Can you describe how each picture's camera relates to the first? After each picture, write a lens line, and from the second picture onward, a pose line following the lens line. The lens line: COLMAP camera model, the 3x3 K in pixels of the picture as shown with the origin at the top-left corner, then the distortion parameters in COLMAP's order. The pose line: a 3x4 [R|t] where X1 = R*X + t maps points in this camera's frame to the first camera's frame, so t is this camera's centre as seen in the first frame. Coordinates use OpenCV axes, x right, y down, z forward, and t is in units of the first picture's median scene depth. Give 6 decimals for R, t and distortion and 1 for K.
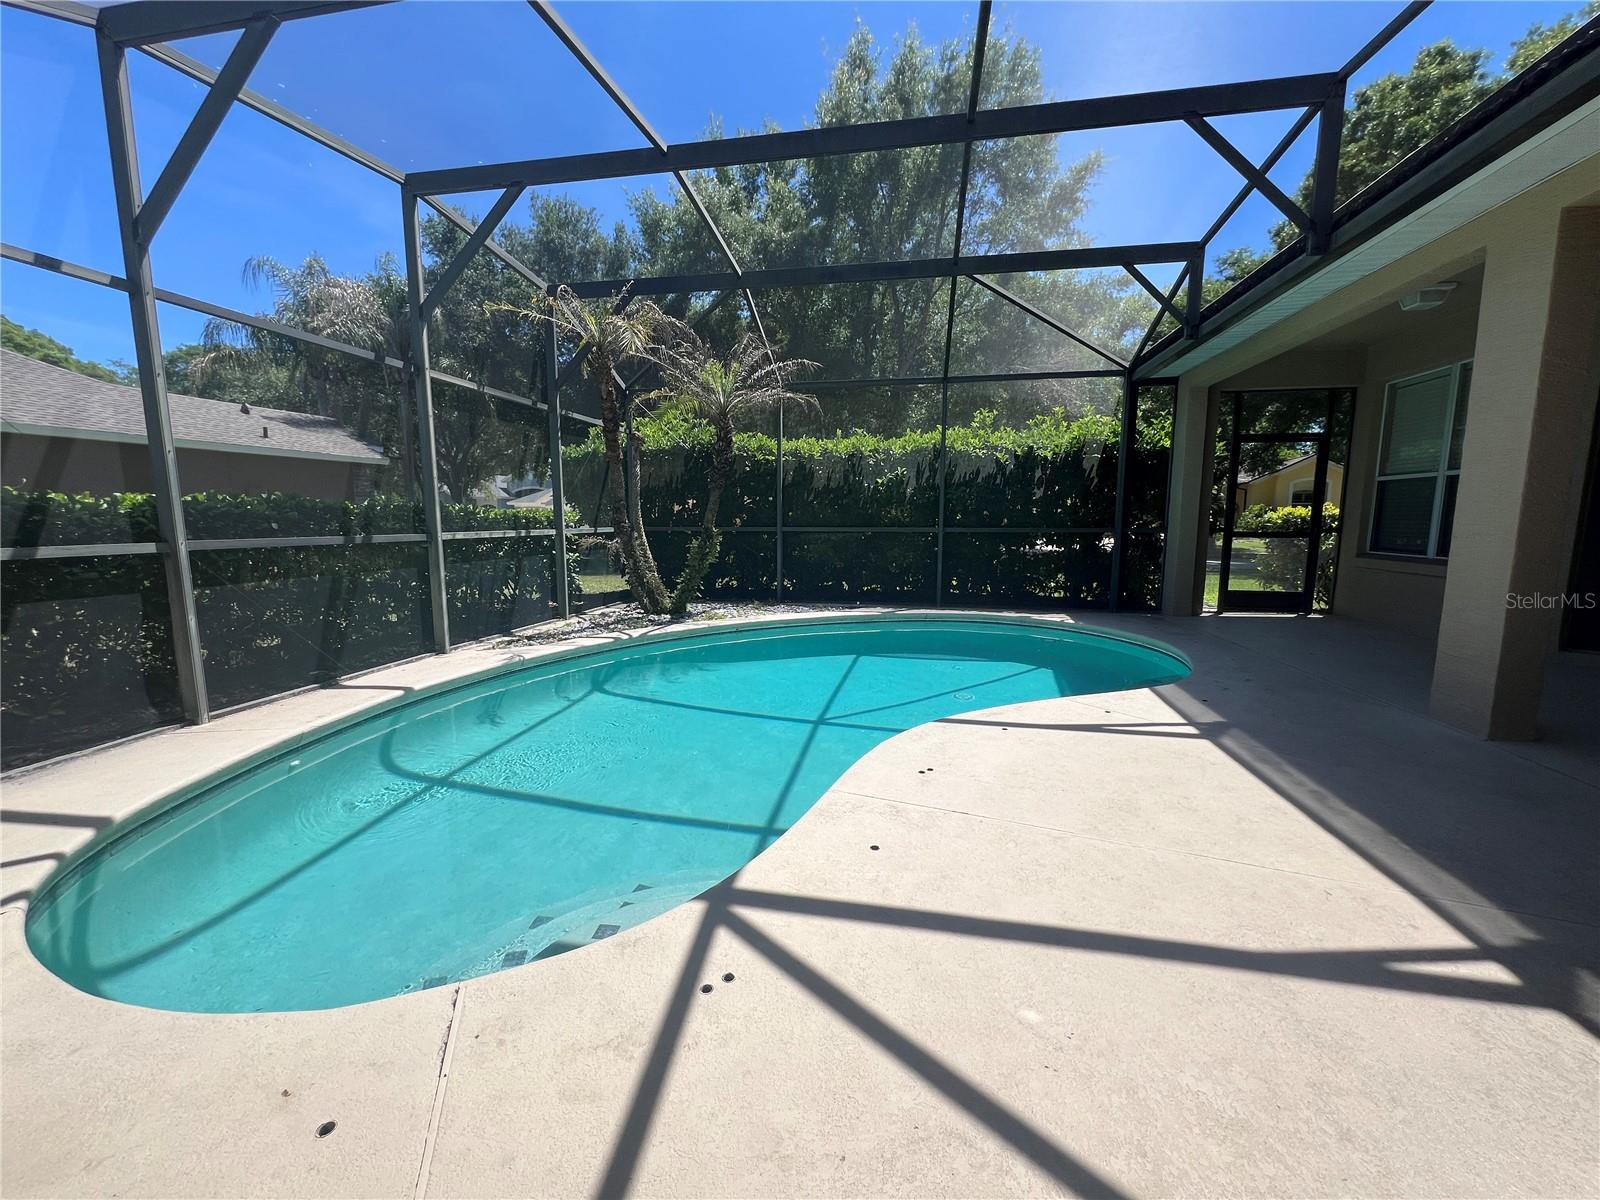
lens RADIAL K [[638.3, 0, 799.4], [0, 638.3, 601.7], [0, 0, 1]] dist [-0.001653, -0.000081]
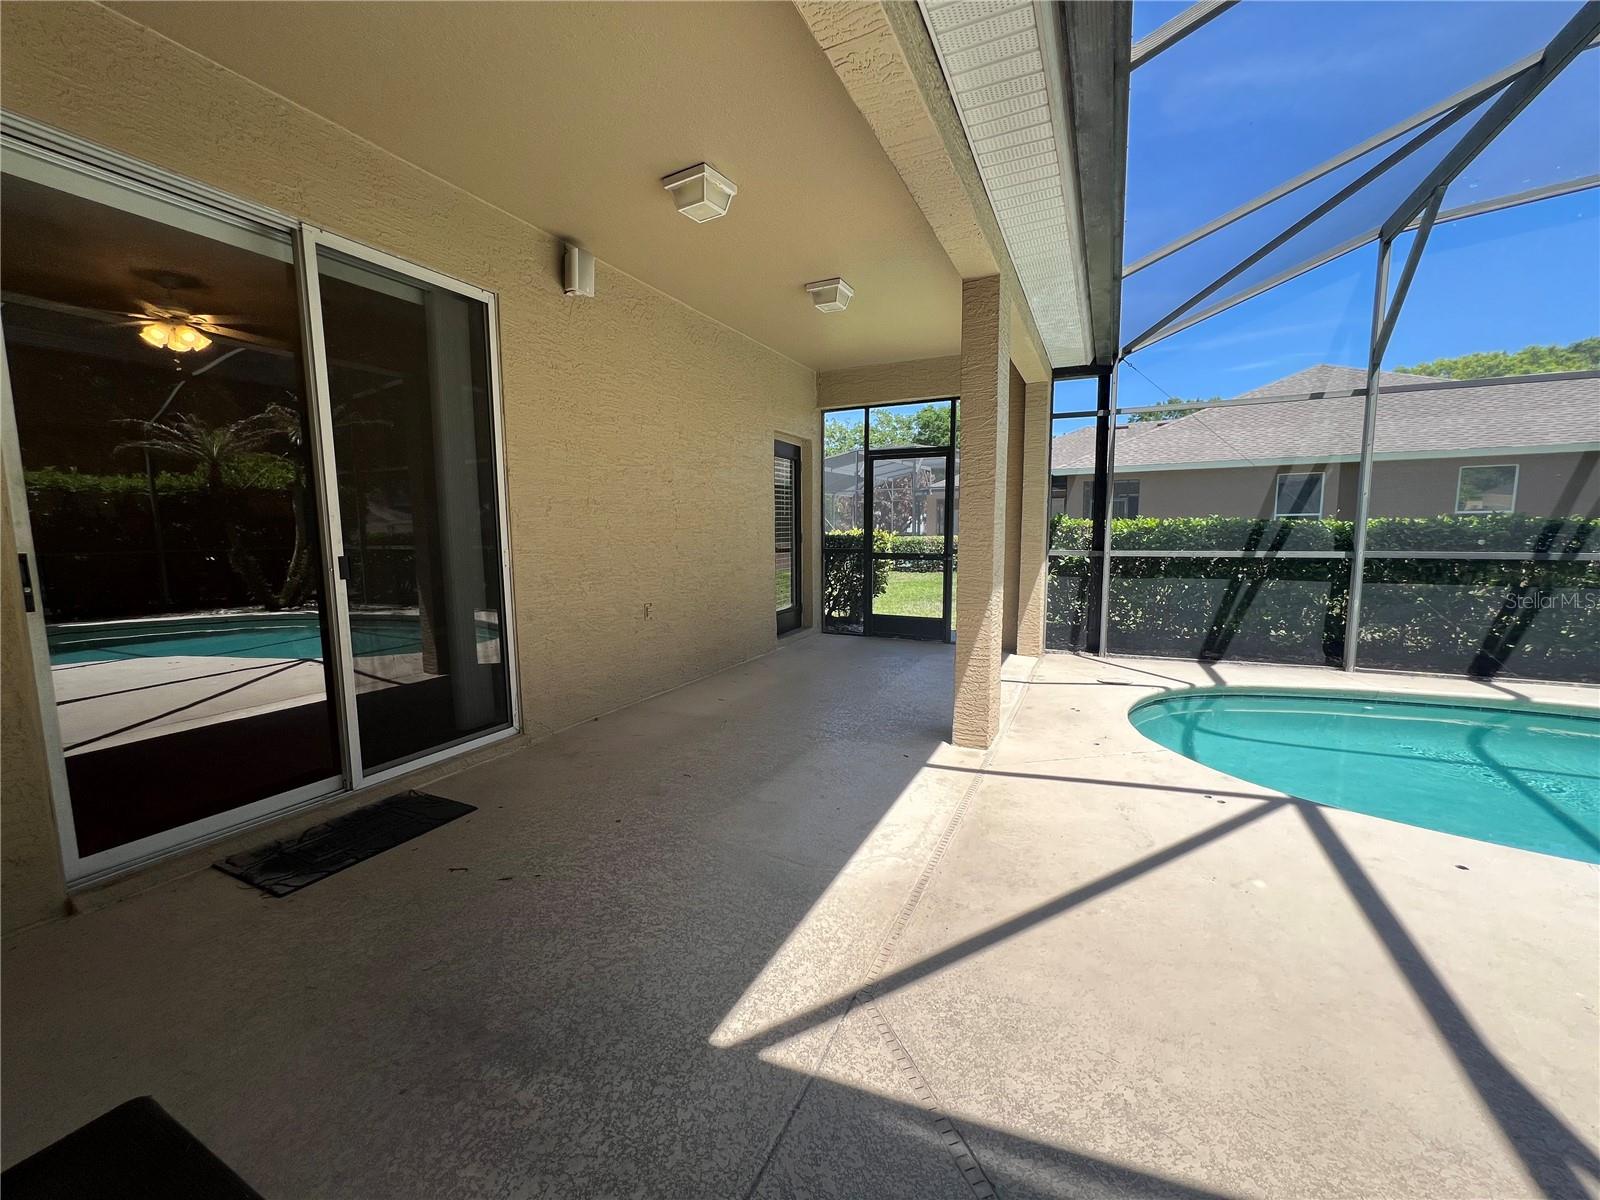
lens RADIAL K [[638.3, 0, 799.4], [0, 638.3, 601.7], [0, 0, 1]] dist [-0.001653, -0.000081]
pose [[-0.259936, 0.111649, -0.959149, 0.766046], [-0.116570, 0.982401, 0.145947, -0.037470], [0.958564, 0.149745, -0.242347, 0.085795]]
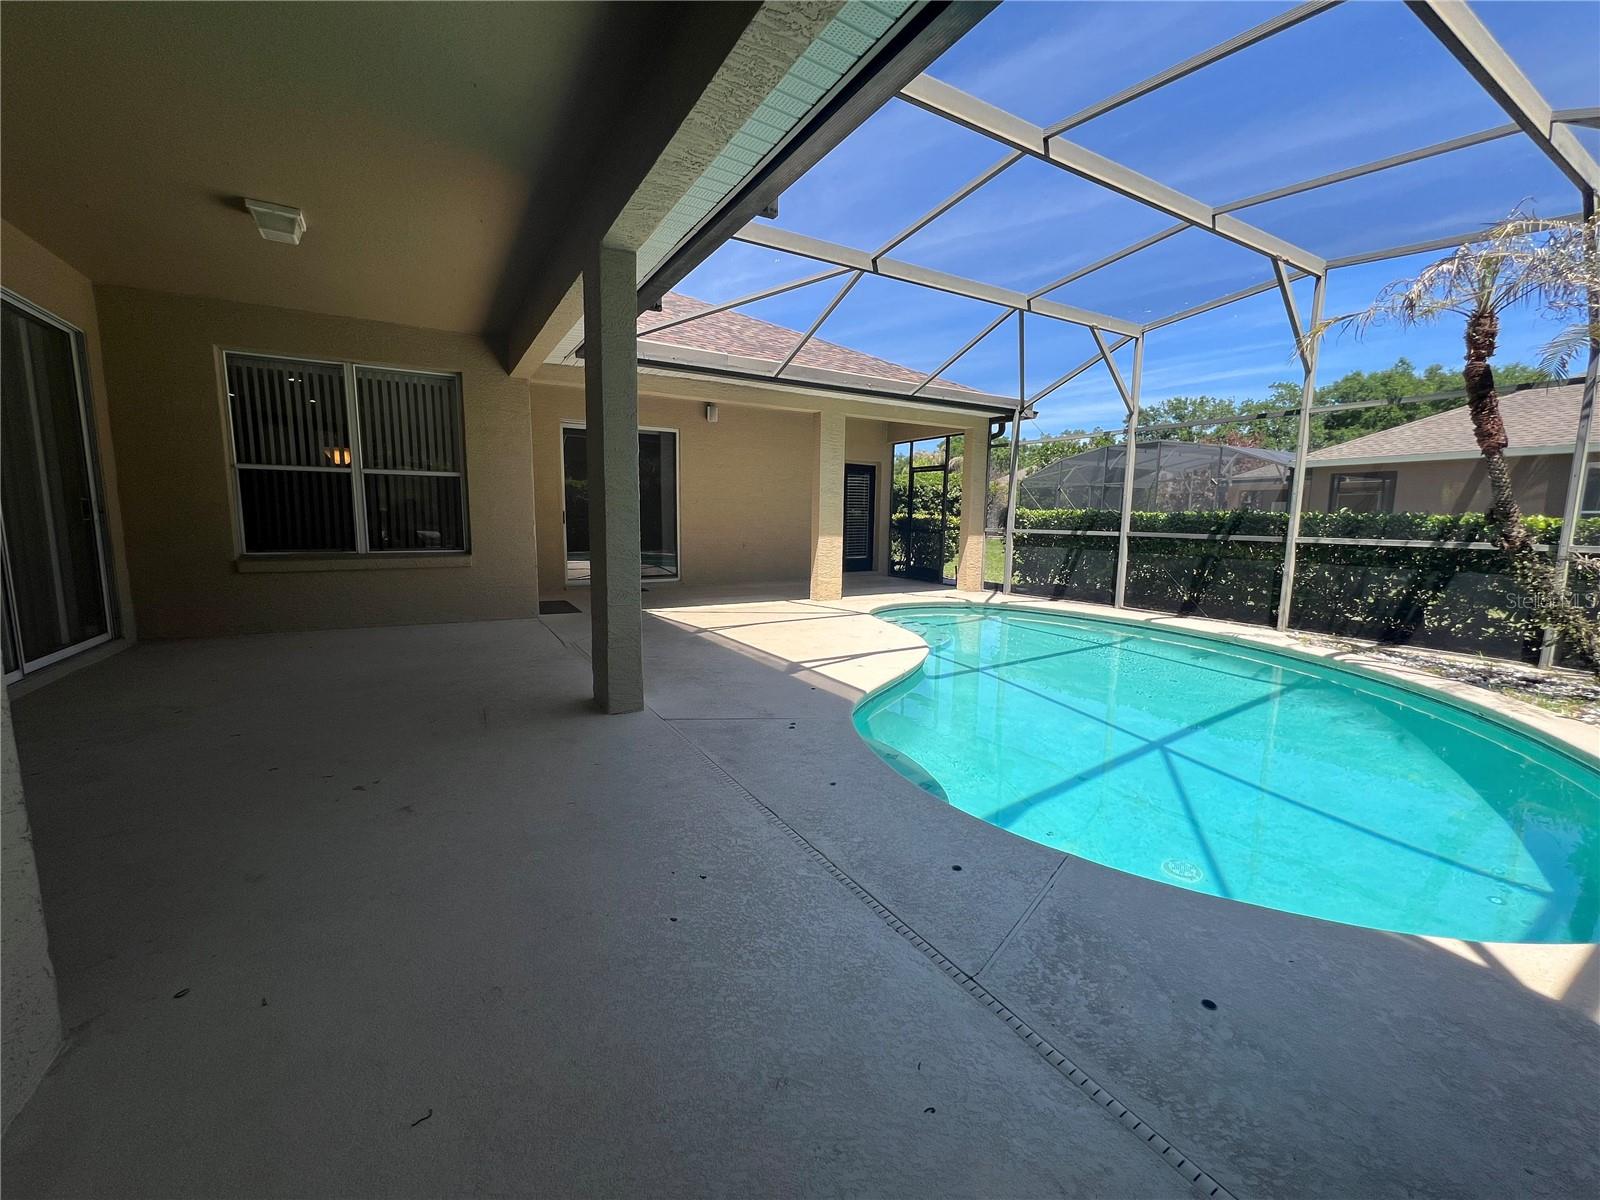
lens RADIAL K [[639.8, 0, 794.1], [0, 639.8, 603.0], [0, 0, 1]] dist [-0.000053, 0.000024]
pose [[-0.752611, 0.082798, -0.653239, 1.408086], [-0.094334, 0.968271, 0.231413, -0.247262], [0.651674, 0.235787, -0.720920, 1.783087]]
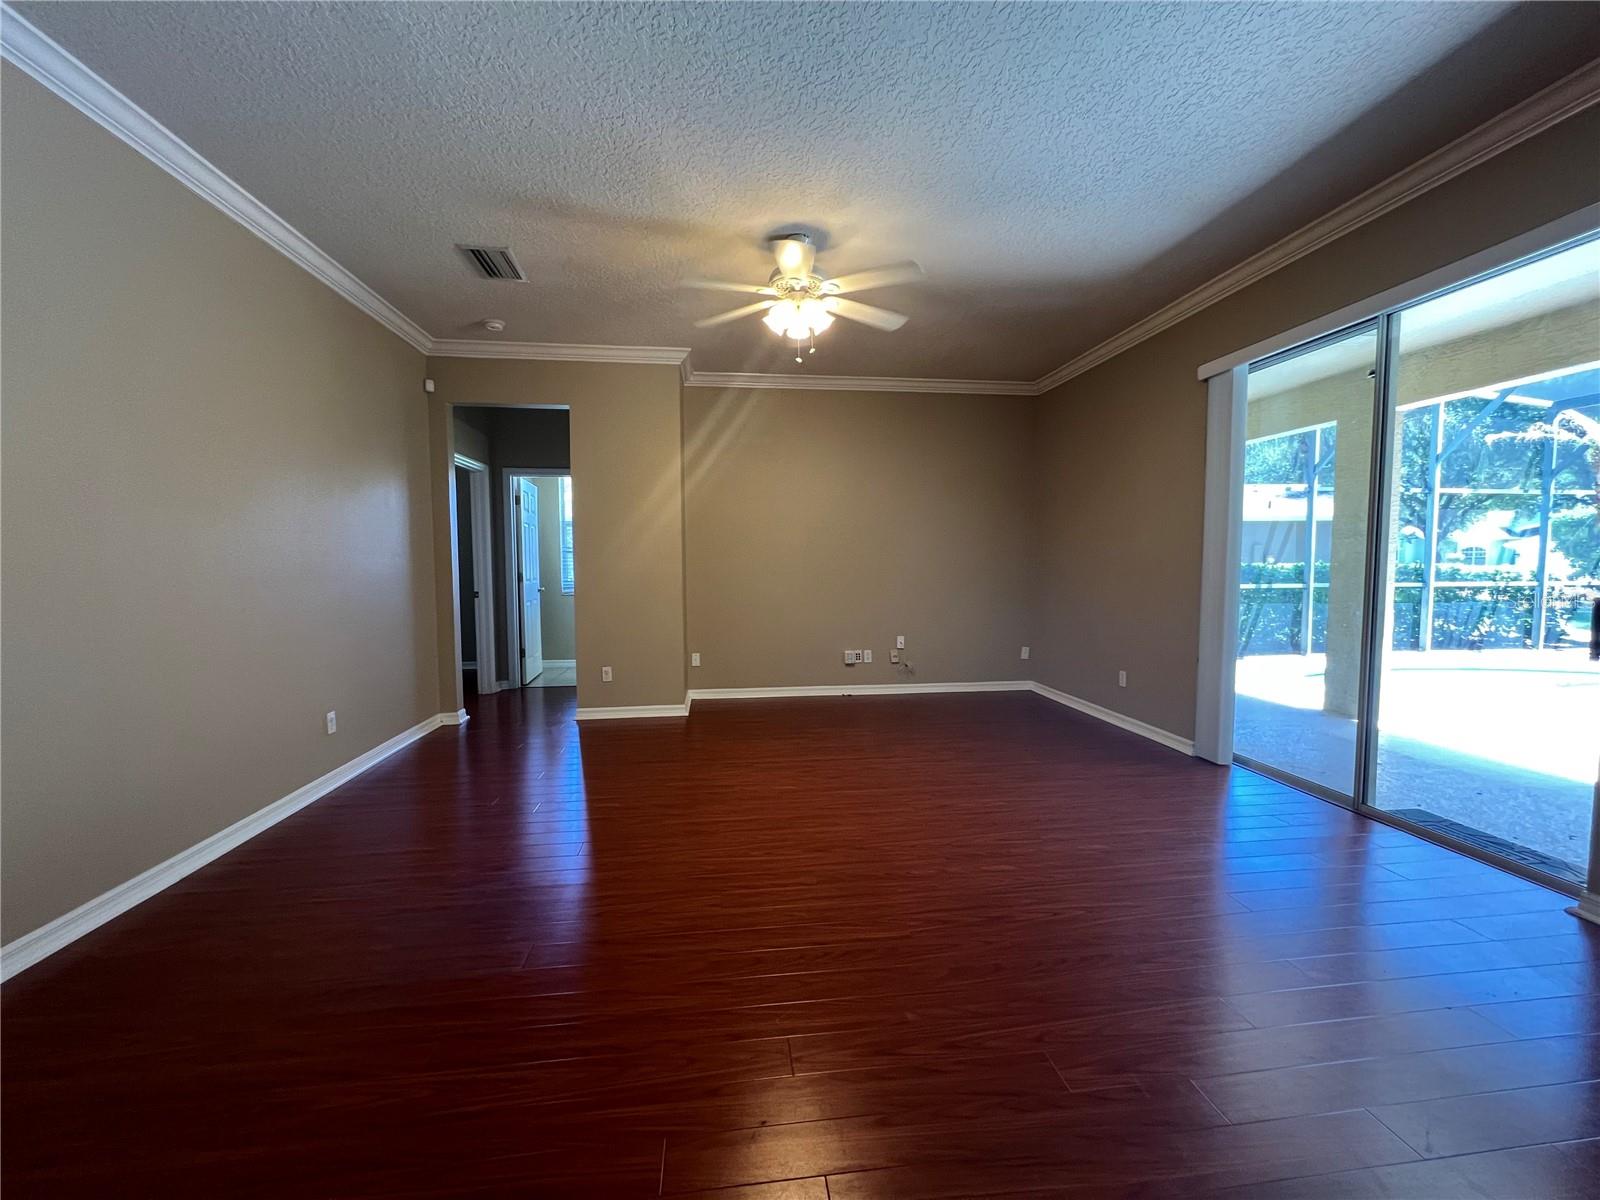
lens RADIAL K [[638.3, 0, 799.4], [0, 638.3, 601.7], [0, 0, 1]] dist [-0.001653, -0.000081]
pose [[0.301754, 0.053821, -0.951866, 0.745155], [-0.120409, 0.992562, 0.017951, 0.157984], [0.945752, 0.109196, 0.305990, -1.514892]]
